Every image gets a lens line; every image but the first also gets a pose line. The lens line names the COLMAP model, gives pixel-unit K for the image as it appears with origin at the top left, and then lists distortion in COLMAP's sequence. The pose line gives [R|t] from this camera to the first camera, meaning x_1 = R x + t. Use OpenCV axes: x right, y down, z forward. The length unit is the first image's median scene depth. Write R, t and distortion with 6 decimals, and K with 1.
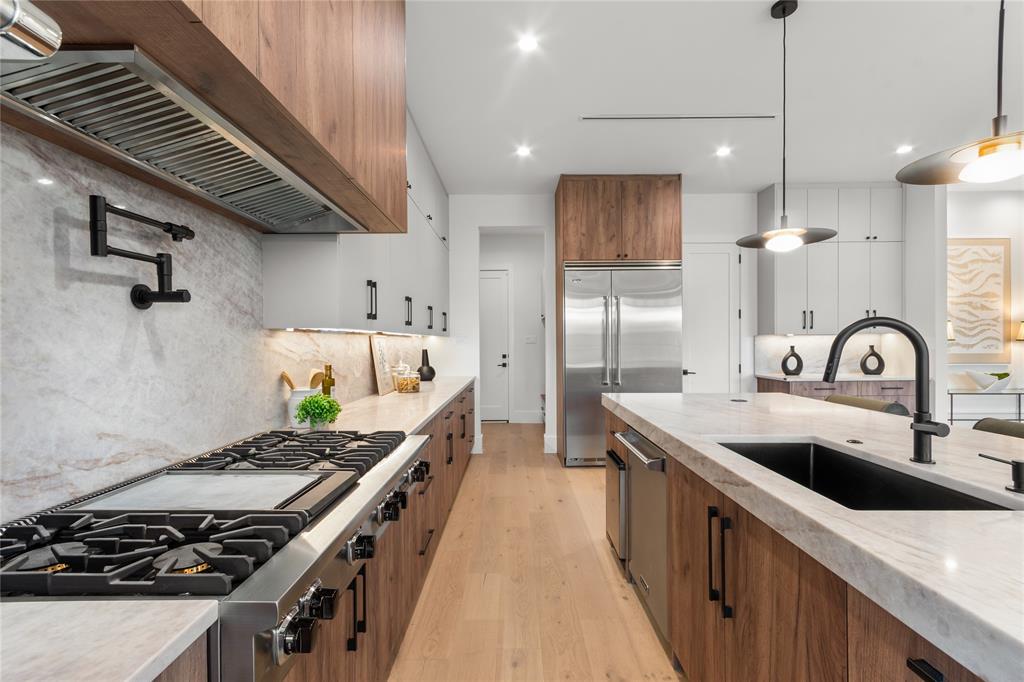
lens RADIAL K [[447.4, 0, 513.9], [0, 447.4, 344.4], [0, 0, 1]] dist [0.003517, 0.000383]
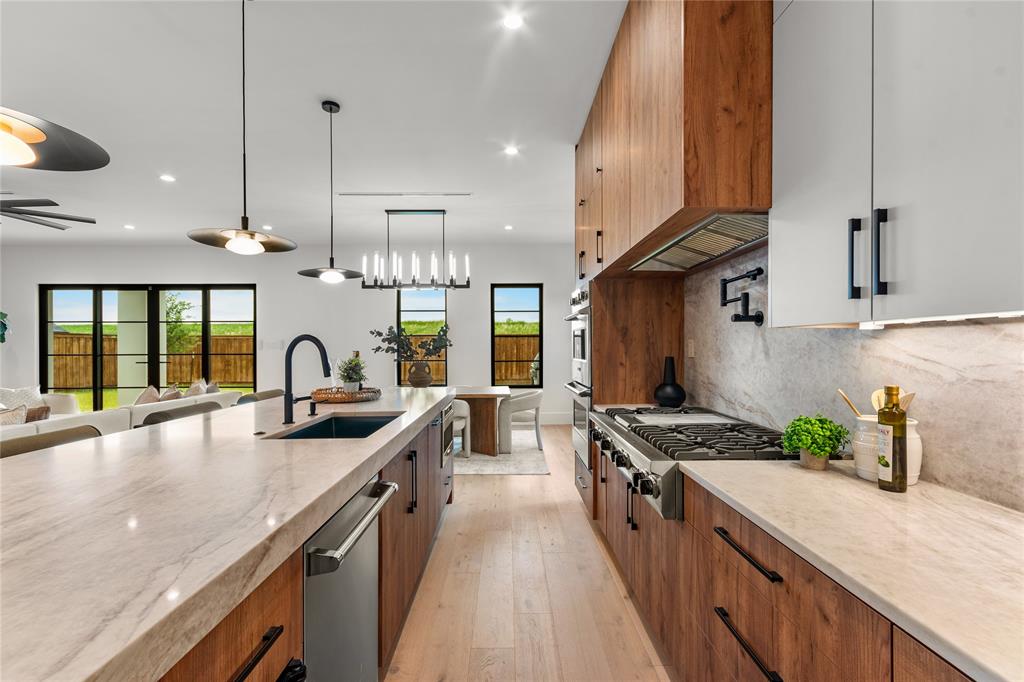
lens RADIAL K [[447.4, 0, 513.9], [0, 447.4, 344.4], [0, 0, 1]] dist [0.003517, 0.000383]
pose [[-0.999869, 0.008278, -0.013902, 0.029102], [0.008284, 0.999966, -0.000343, -0.004654], [0.013899, -0.000458, -0.999903, 0.740653]]
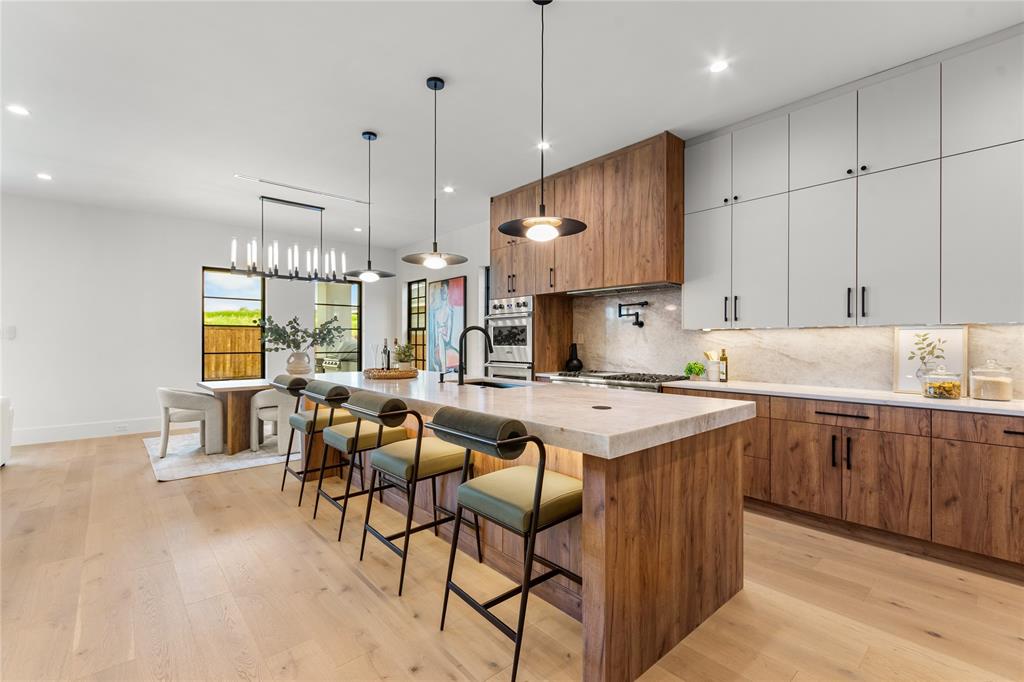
lens RADIAL K [[454.6, 0, 512.0], [0, 454.6, 341.0], [0, 0, 1]] dist [0.005166, -0.000645]
pose [[-0.752280, 0.002794, -0.658838, 0.657038], [-0.001445, 0.999982, 0.005891, 0.002300], [0.658842, 0.005384, -0.752262, 0.856647]]
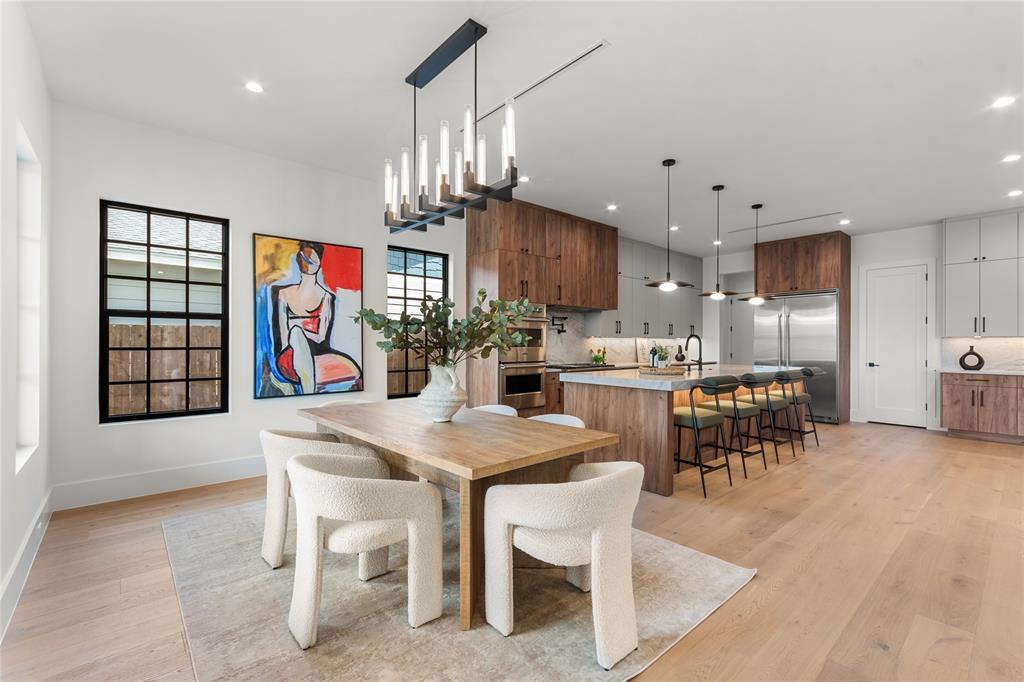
lens RADIAL K [[447.4, 0, 513.9], [0, 447.4, 344.4], [0, 0, 1]] dist [0.003517, 0.000383]
pose [[0.655178, 0.008818, -0.755423, 0.799813], [-0.011396, 0.999933, 0.001789, 0.012373], [0.755389, 0.007437, 0.655235, -0.815831]]
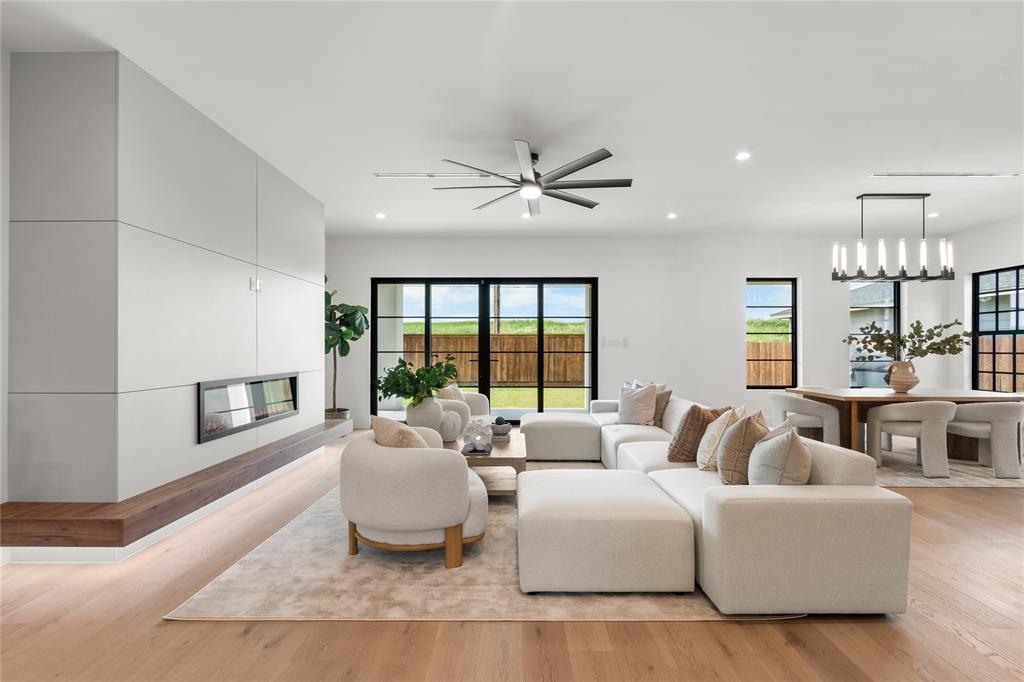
lens RADIAL K [[458.4, 0, 509.5], [0, 458.4, 347.9], [0, 0, 1]] dist [-0.000222, -0.000059]
pose [[-0.999932, 0.004823, 0.010596, 1.237913], [0.004893, 0.999966, 0.006636, -0.003676], [-0.010563, 0.006688, -0.999922, 0.665964]]
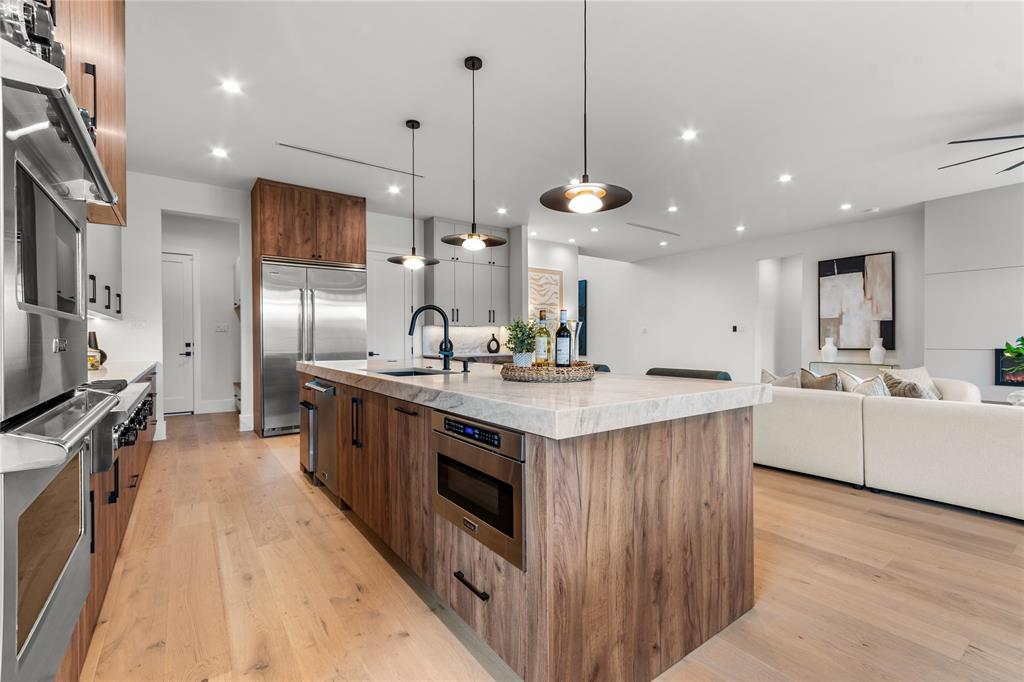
lens RADIAL K [[450.6, 0, 515.0], [0, 450.6, 342.1], [0, 0, 1]] dist [0.009217, 0.000220]
pose [[0.807057, -0.000423, 0.590474, -0.045428], [0.001574, 0.999998, -0.001435, 0.035739], [-0.590472, 0.002088, 0.807056, -0.297880]]
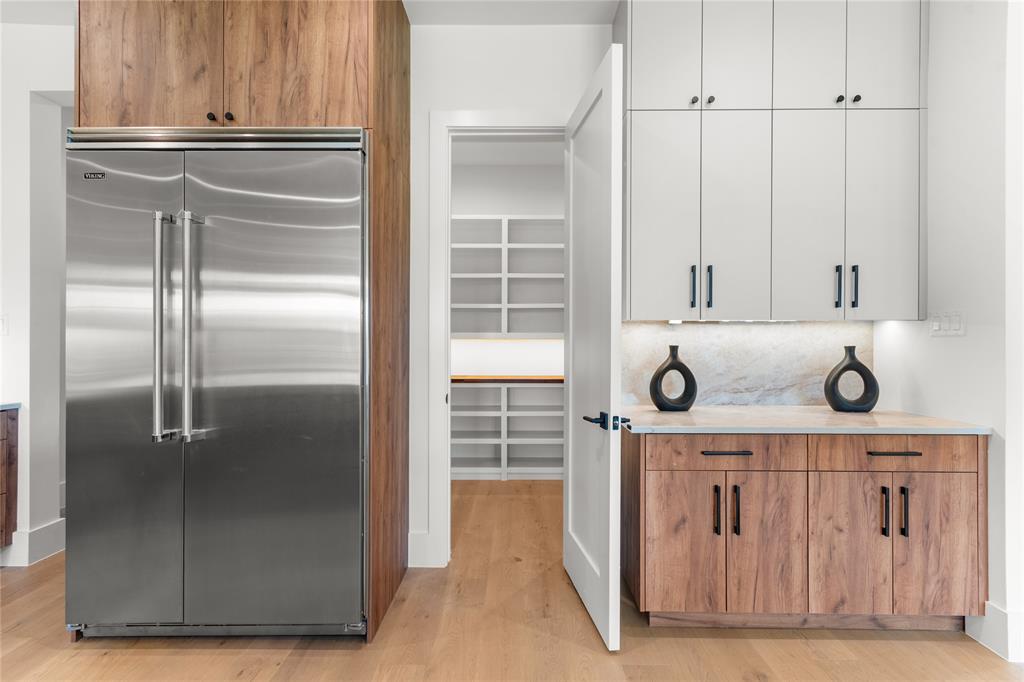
lens RADIAL K [[447.4, 0, 513.9], [0, 447.4, 344.4], [0, 0, 1]] dist [0.003517, 0.000383]
pose [[0.999884, 0.009381, -0.012022, 0.510801], [-0.009460, 0.999934, -0.006493, 0.006612], [0.011961, 0.006606, 0.999907, 0.598867]]
